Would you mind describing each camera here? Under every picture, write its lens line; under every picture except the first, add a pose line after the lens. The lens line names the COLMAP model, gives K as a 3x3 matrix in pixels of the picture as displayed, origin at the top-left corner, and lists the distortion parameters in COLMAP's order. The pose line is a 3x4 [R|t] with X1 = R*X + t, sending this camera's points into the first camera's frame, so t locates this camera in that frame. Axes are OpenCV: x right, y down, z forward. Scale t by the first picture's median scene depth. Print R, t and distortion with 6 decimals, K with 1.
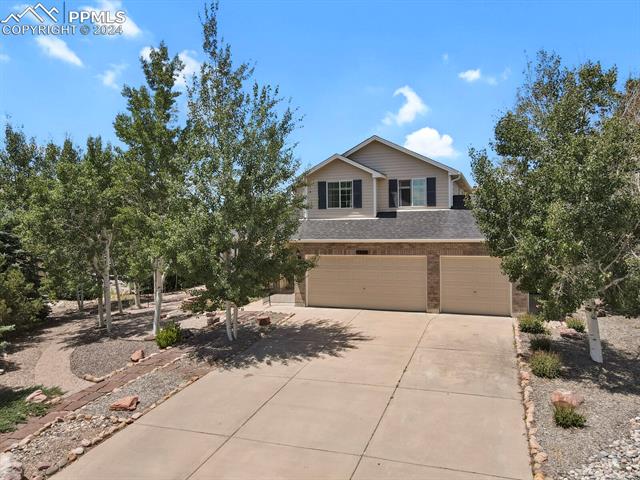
lens RADIAL K [[471.7, 0, 316.9], [0, 471.7, 237.9], [0, 0, 1]] dist [0.005868, 0.011576]
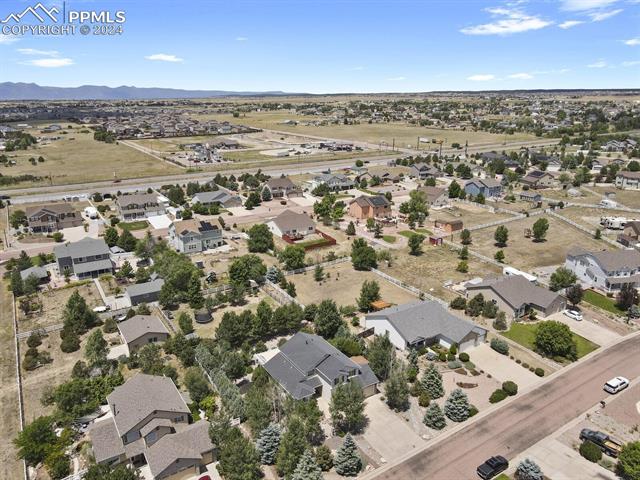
lens RADIAL K [[471.7, 0, 316.9], [0, 471.7, 237.9], [0, 0, 1]] dist [0.005868, 0.011576]
pose [[0.605496, -0.208330, 0.768098, -3.386816], [0.013435, 0.967668, 0.251868, -2.658074], [-0.795735, -0.142185, 0.588718, -1.221153]]
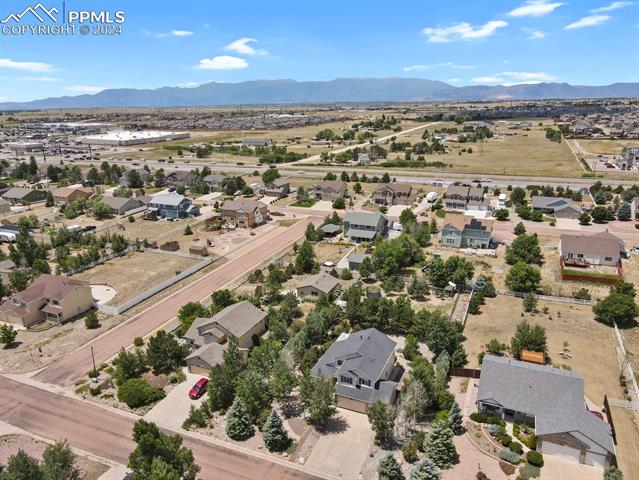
lens RADIAL K [[471.0, 0, 316.4], [0, 471.0, 237.9], [0, 0, 1]] dist [0.005868, 0.011576]
pose [[0.998054, 0.027077, -0.056175, -0.016648], [-0.011958, 0.967196, 0.253749, -2.561416], [0.061203, -0.252583, 0.965638, -2.870268]]
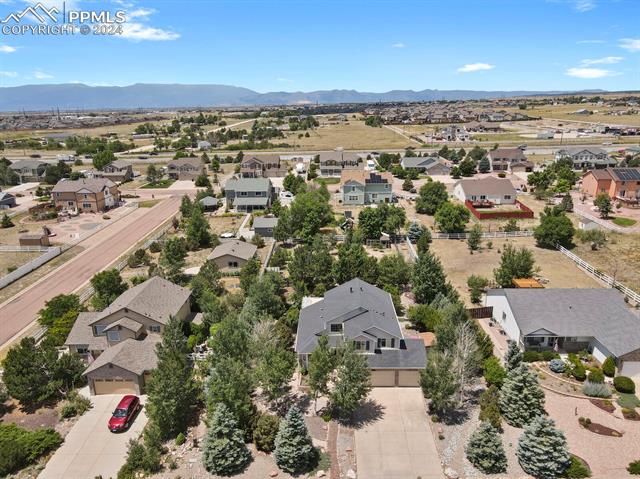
lens RADIAL K [[471.7, 0, 316.9], [0, 471.7, 237.4], [0, 0, 1]] dist [0.005868, 0.011576]
pose [[0.946641, -0.085283, 0.310803, -1.141560], [0.008530, 0.970646, 0.240362, -1.566803], [-0.322178, -0.224885, 0.919580, -1.482535]]
